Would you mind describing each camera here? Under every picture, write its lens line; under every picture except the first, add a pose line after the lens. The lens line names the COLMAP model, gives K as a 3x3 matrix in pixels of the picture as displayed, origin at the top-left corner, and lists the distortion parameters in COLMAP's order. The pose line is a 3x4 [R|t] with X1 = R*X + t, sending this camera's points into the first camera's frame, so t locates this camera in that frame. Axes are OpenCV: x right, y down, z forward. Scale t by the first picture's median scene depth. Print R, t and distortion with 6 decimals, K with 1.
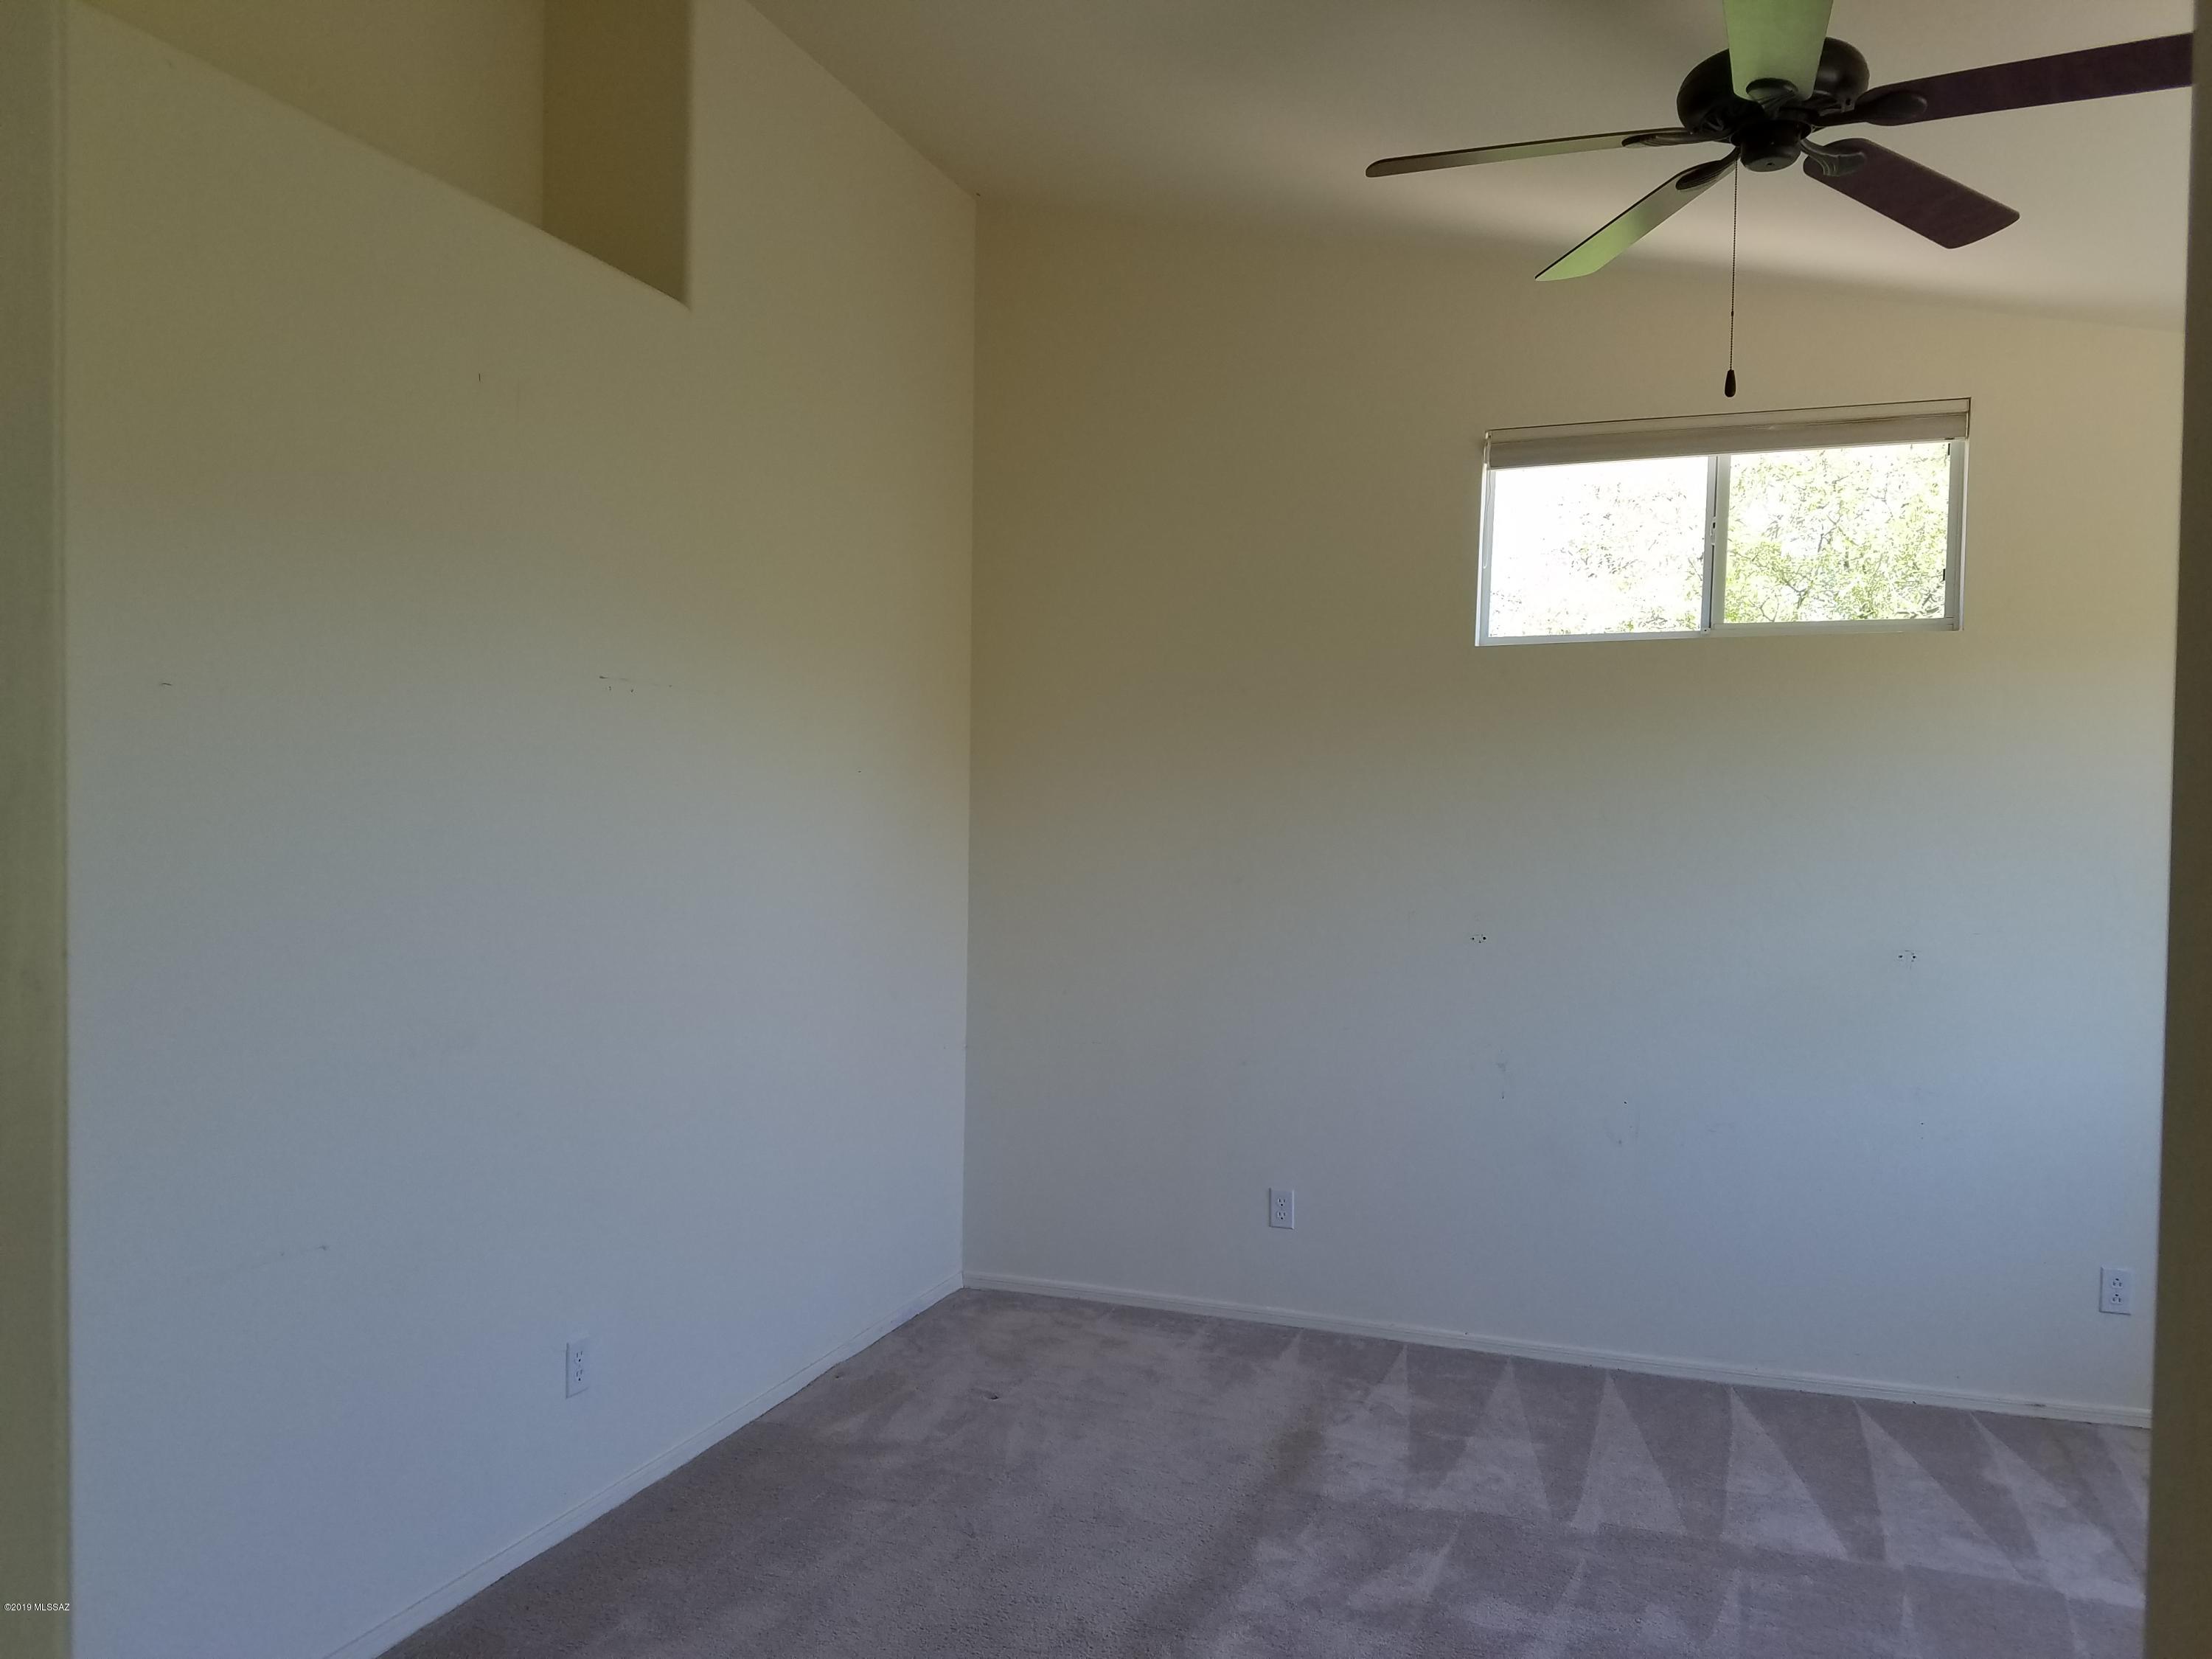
lens RADIAL K [[1677.9, 0, 1109.3], [0, 1677.9, 822.6], [0, 0, 1]] dist [0.012227, -0.009328]
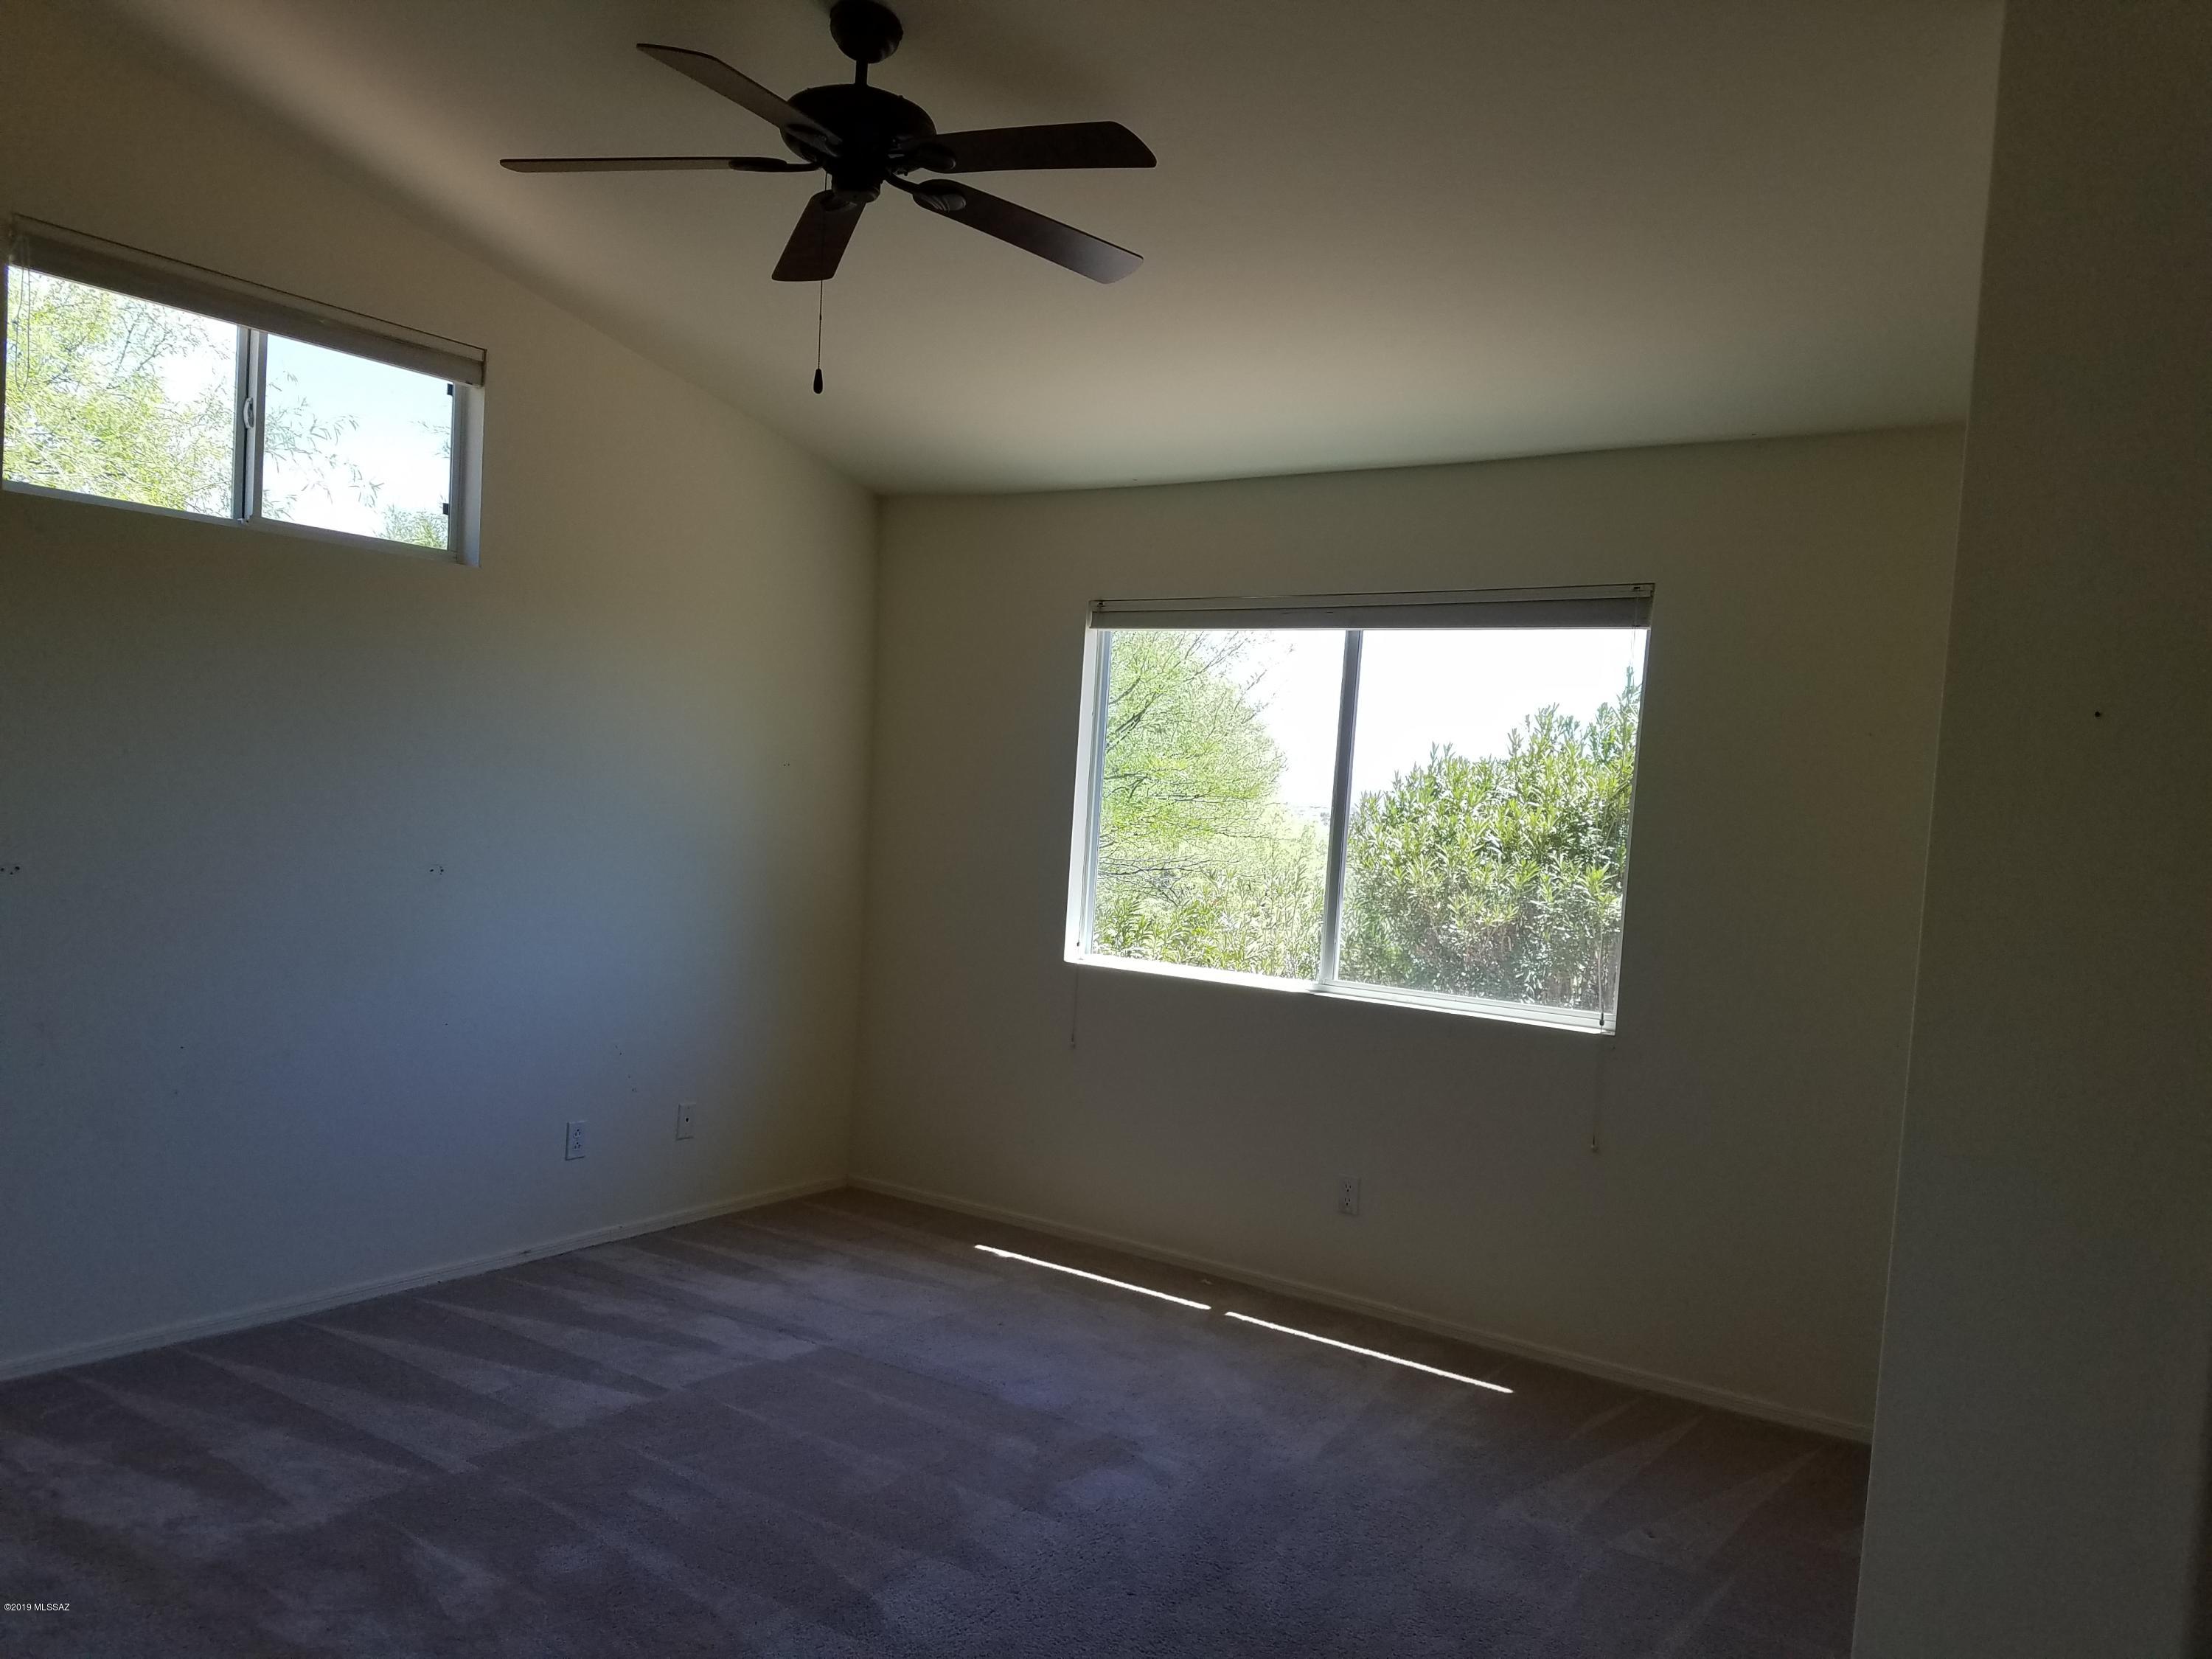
lens RADIAL K [[1677.9, 0, 1108.1], [0, 1677.9, 843.3], [0, 0, 1]] dist [0.012227, -0.009328]
pose [[0.268799, -0.025414, 0.962861, -0.495265], [-0.059434, 0.997309, 0.042916, -0.008551], [-0.961361, -0.068762, 0.266565, 0.360543]]
